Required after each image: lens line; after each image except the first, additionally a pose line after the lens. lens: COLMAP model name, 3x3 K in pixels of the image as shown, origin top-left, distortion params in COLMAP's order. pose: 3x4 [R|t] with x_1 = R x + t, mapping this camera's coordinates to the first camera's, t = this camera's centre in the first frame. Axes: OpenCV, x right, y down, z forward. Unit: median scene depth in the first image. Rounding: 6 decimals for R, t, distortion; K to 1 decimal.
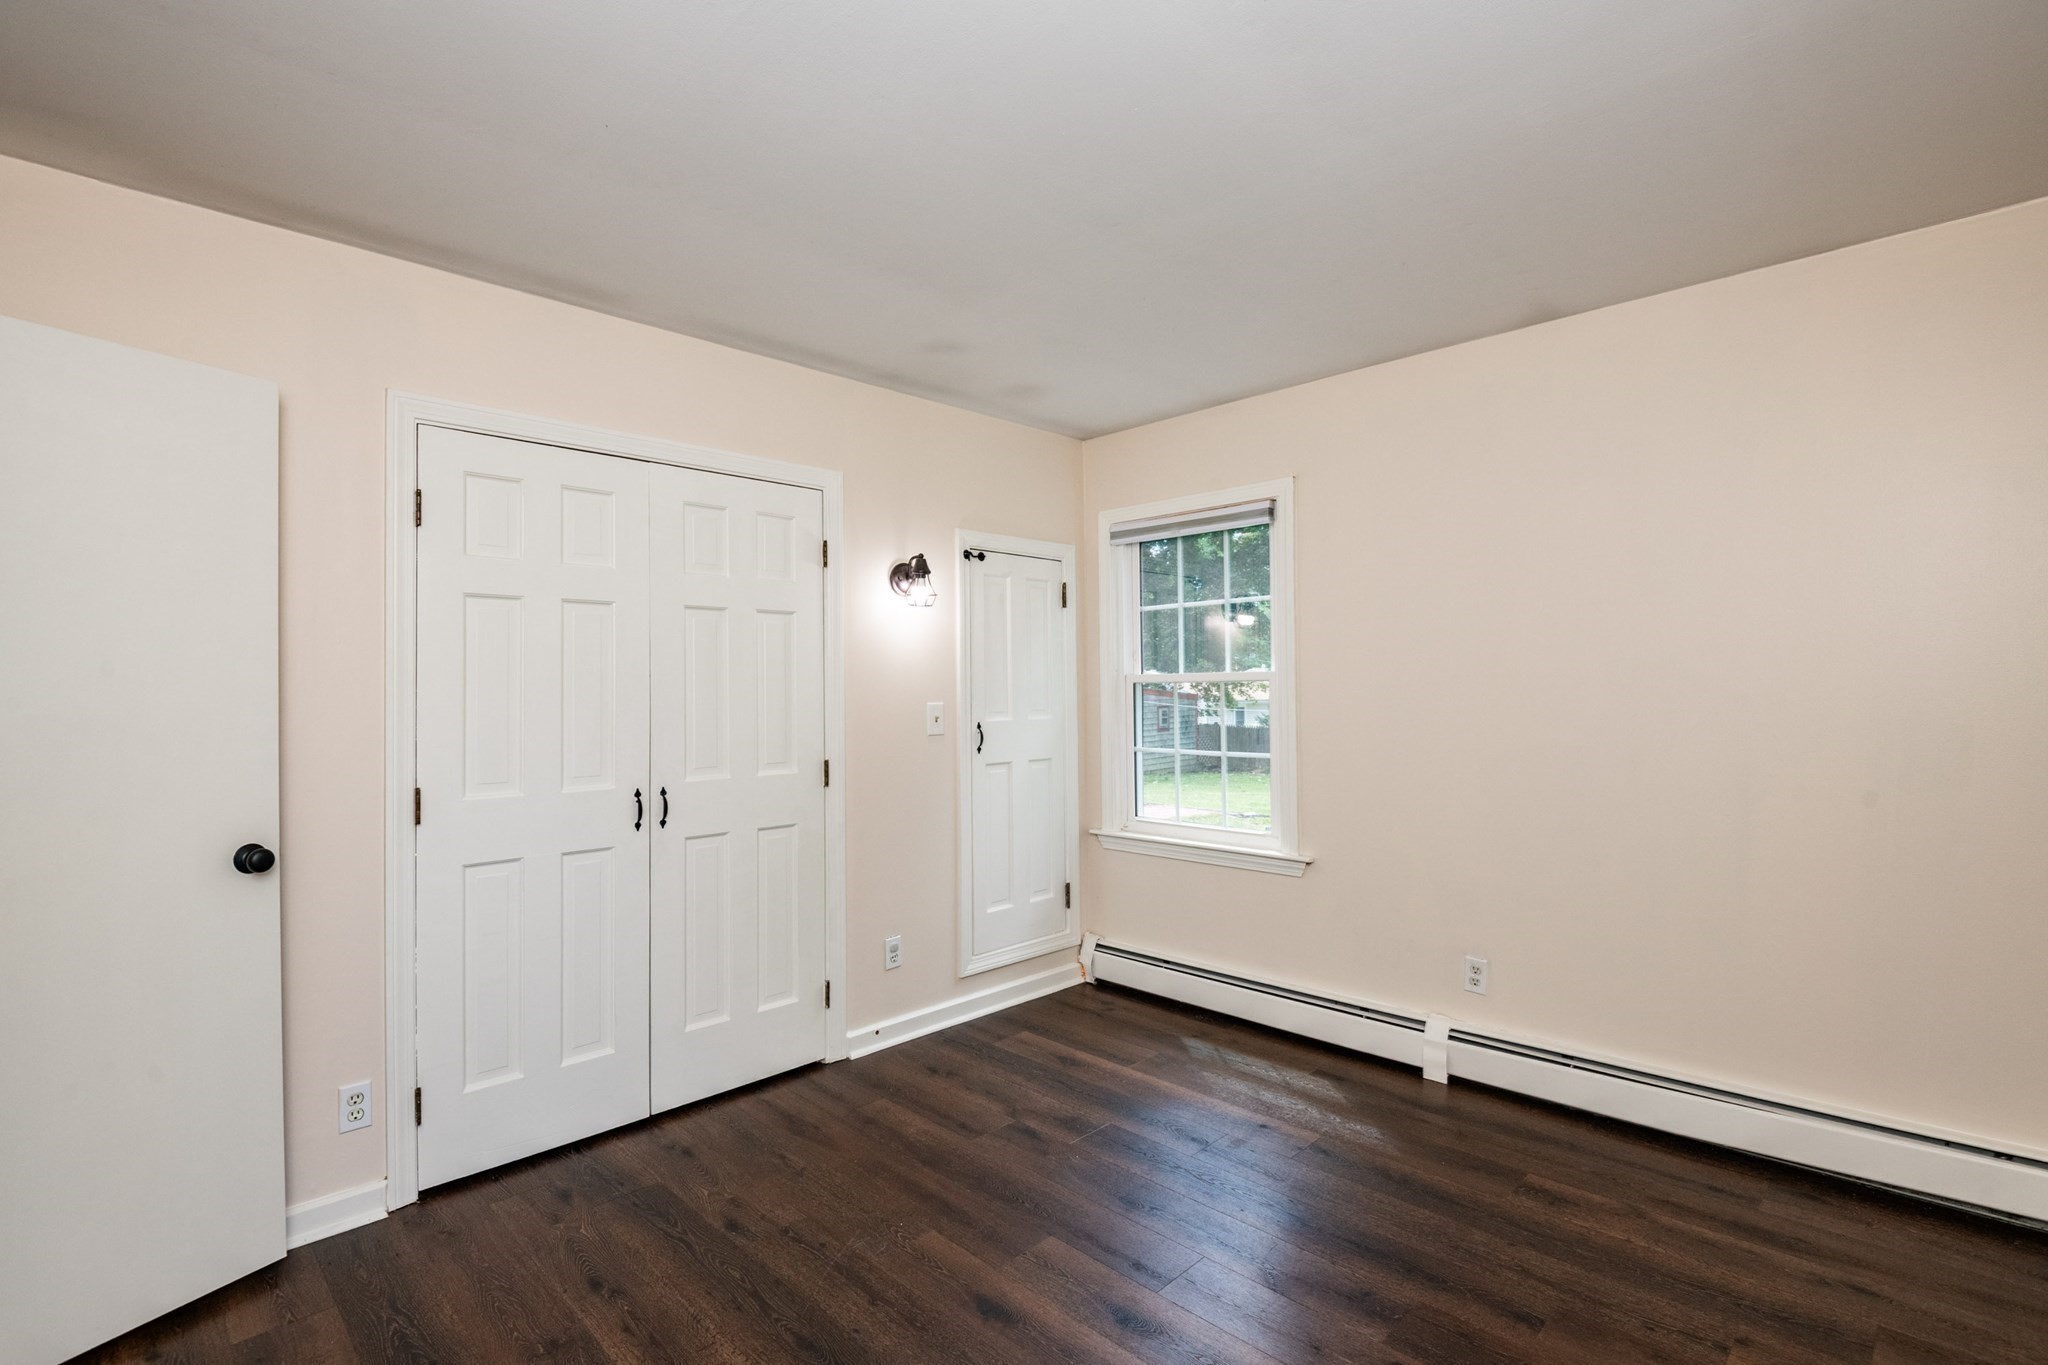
lens RADIAL K [[946.6, 0, 1032.6], [0, 946.6, 678.0], [0, 0, 1]] dist [0.002955, -0.011405]
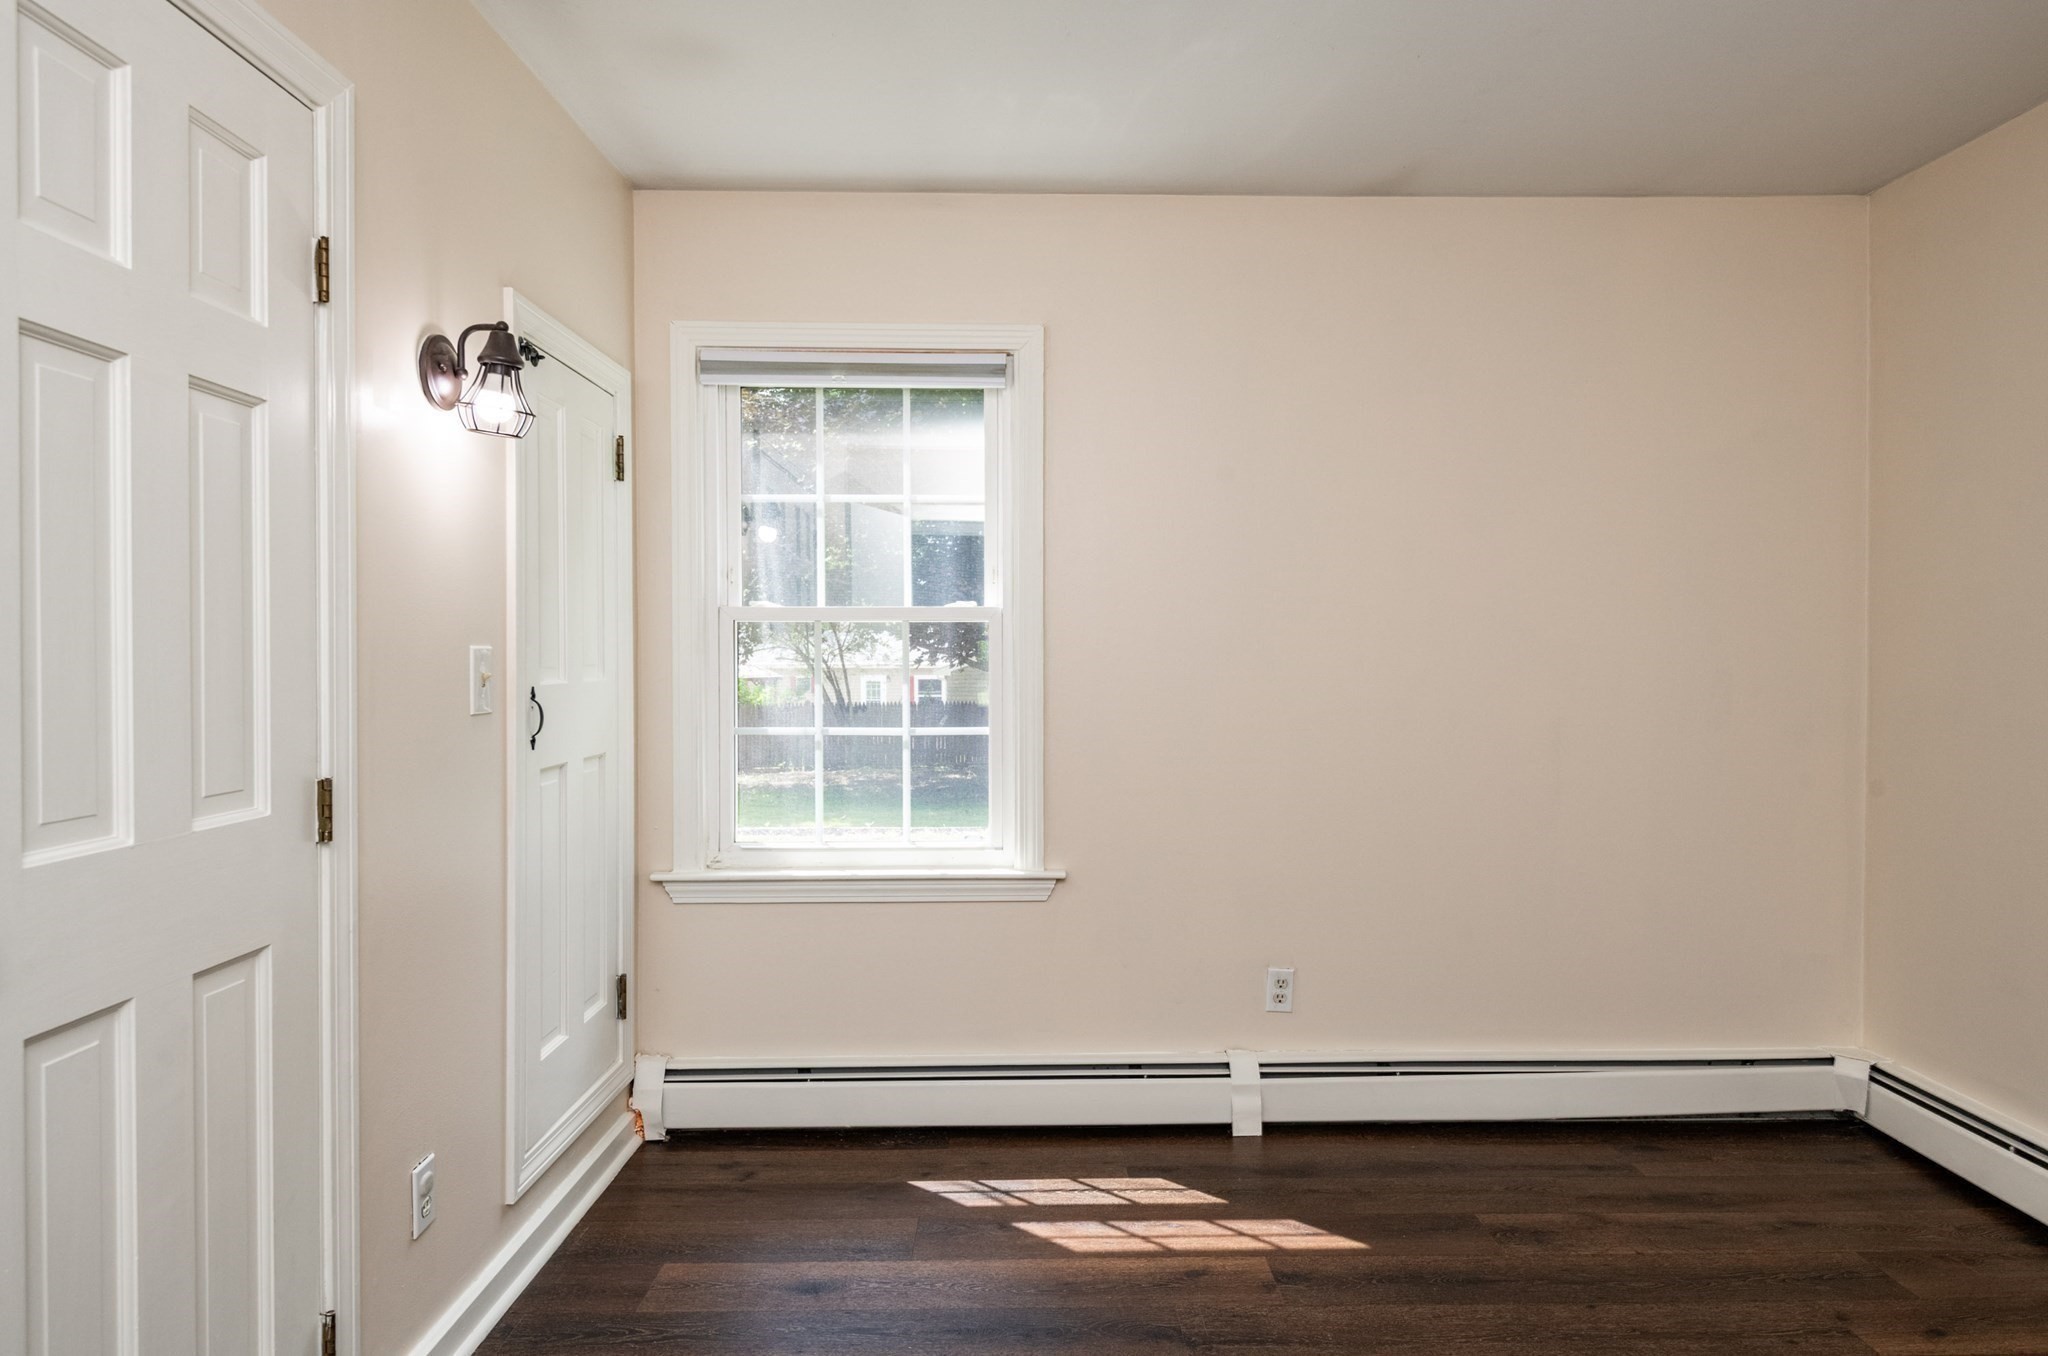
lens RADIAL K [[1189.9, 0, 1024.0], [0, 1189.9, 678.0], [0, 0, 1]] dist [0.053323, -0.038293]
pose [[0.694279, -0.005387, 0.719686, -0.383572], [-0.014846, 0.999652, 0.021804, 0.027513], [-0.719553, -0.025823, 0.693957, 0.423616]]
